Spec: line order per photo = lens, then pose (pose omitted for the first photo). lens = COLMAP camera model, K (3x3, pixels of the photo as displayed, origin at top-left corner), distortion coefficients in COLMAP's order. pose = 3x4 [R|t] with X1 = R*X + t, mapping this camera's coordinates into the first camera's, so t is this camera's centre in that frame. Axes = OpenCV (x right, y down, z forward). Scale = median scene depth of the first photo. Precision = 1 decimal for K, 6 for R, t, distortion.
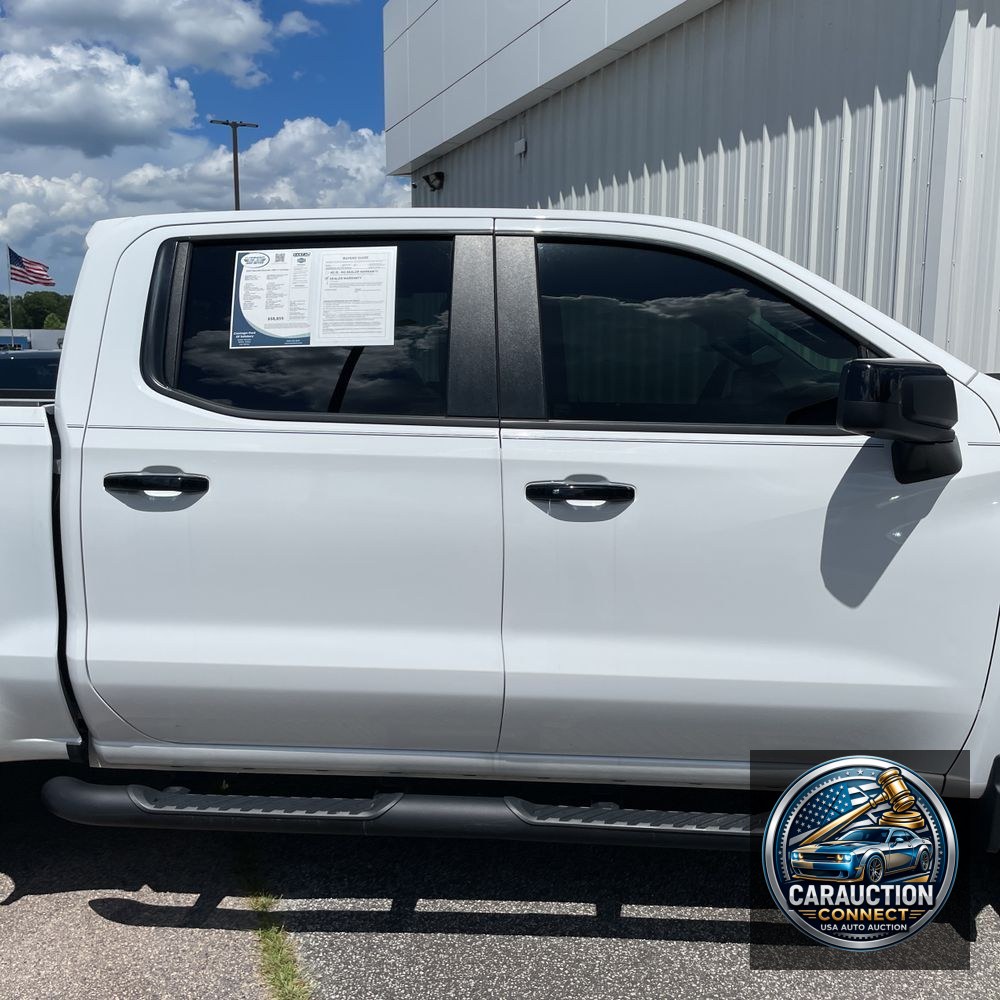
lens RADIAL K [[1022.4, 0, 507.0], [0, 1022.4, 517.4], [0, 0, 1]] dist [0.093925, -0.126873]
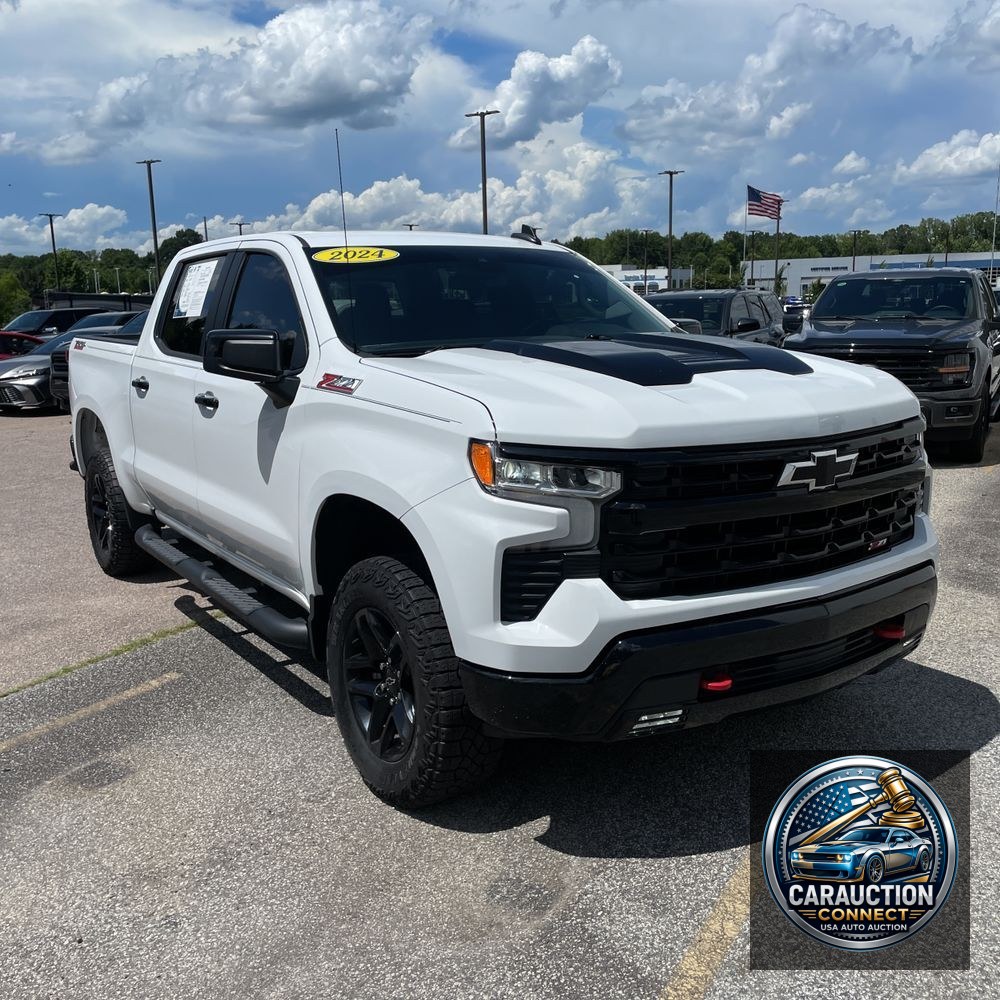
lens RADIAL K [[1037.1, 0, 513.1], [0, 1037.1, 491.8], [0, 0, 1]] dist [0.085699, -0.156070]
pose [[0.615575, 0.132861, -0.776798, 1.704442], [-0.095973, 0.990988, 0.093442, -0.083535], [0.782213, 0.017031, 0.622779, 0.270124]]
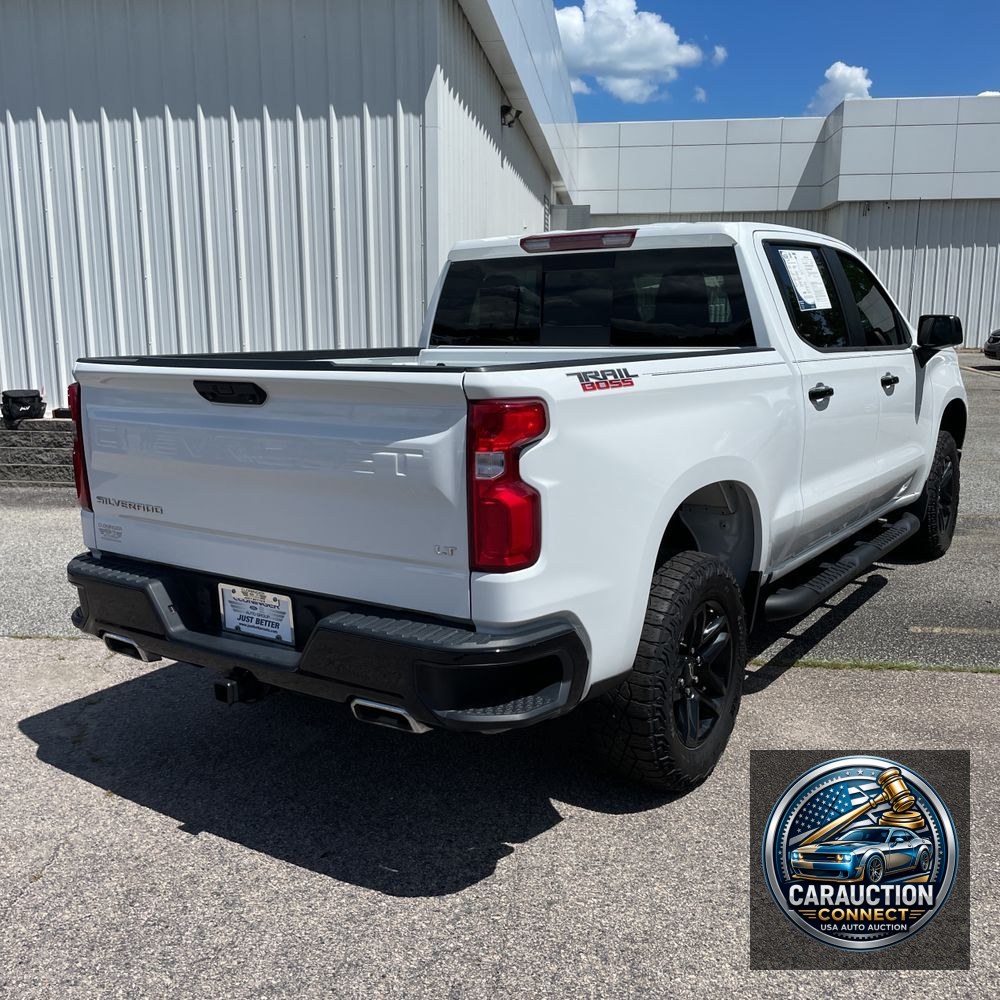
lens RADIAL K [[1013.4, 0, 500.0], [0, 1013.4, 500.0], [0, 0, 1]] dist [0.088032, -0.117185]
pose [[0.504809, -0.159467, 0.848374, -1.936020], [0.131713, 0.985510, 0.106870, -0.102957], [-0.853123, 0.057793, 0.518498, 0.575120]]
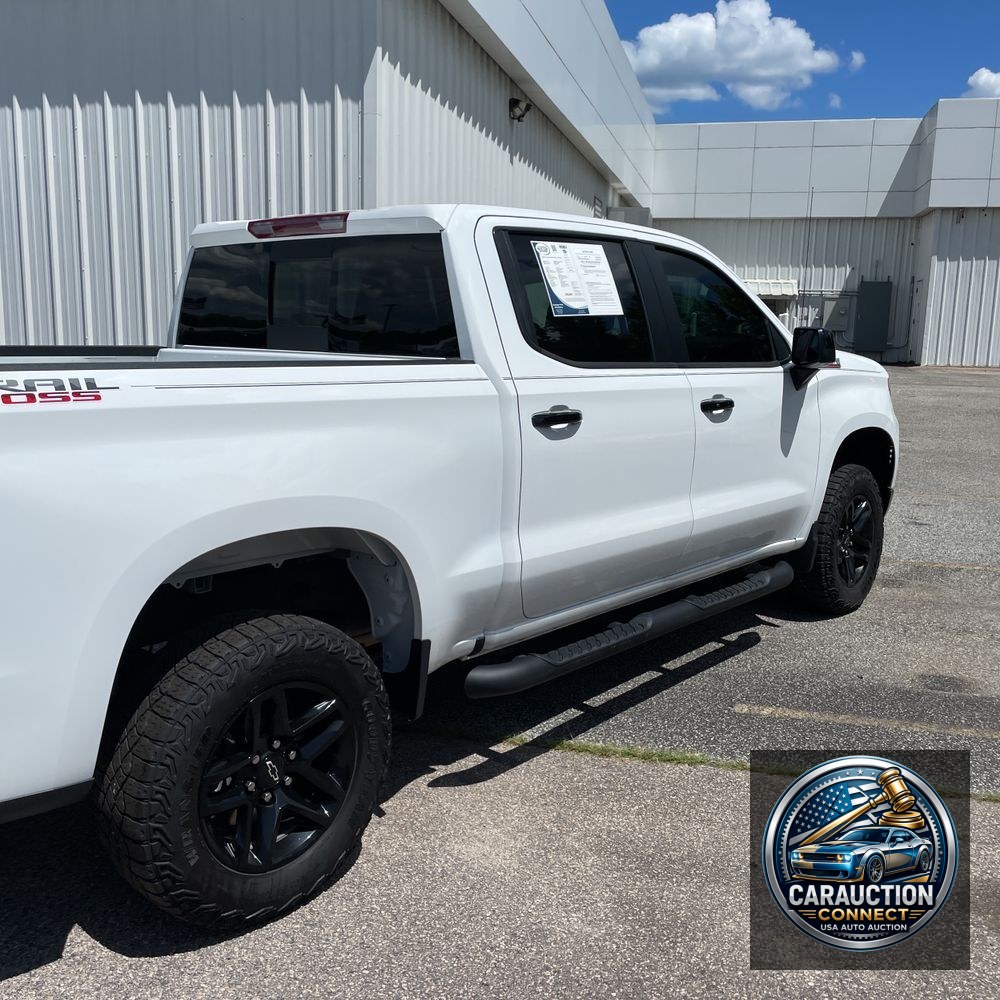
lens RADIAL K [[1013.4, 0, 500.0], [0, 1013.4, 500.0], [0, 0, 1]] dist [0.088032, -0.117185]
pose [[0.599465, -0.130738, 0.789651, -1.377952], [0.099635, 0.991085, 0.088451, -0.050175], [-0.794175, 0.025654, 0.607147, 0.256061]]
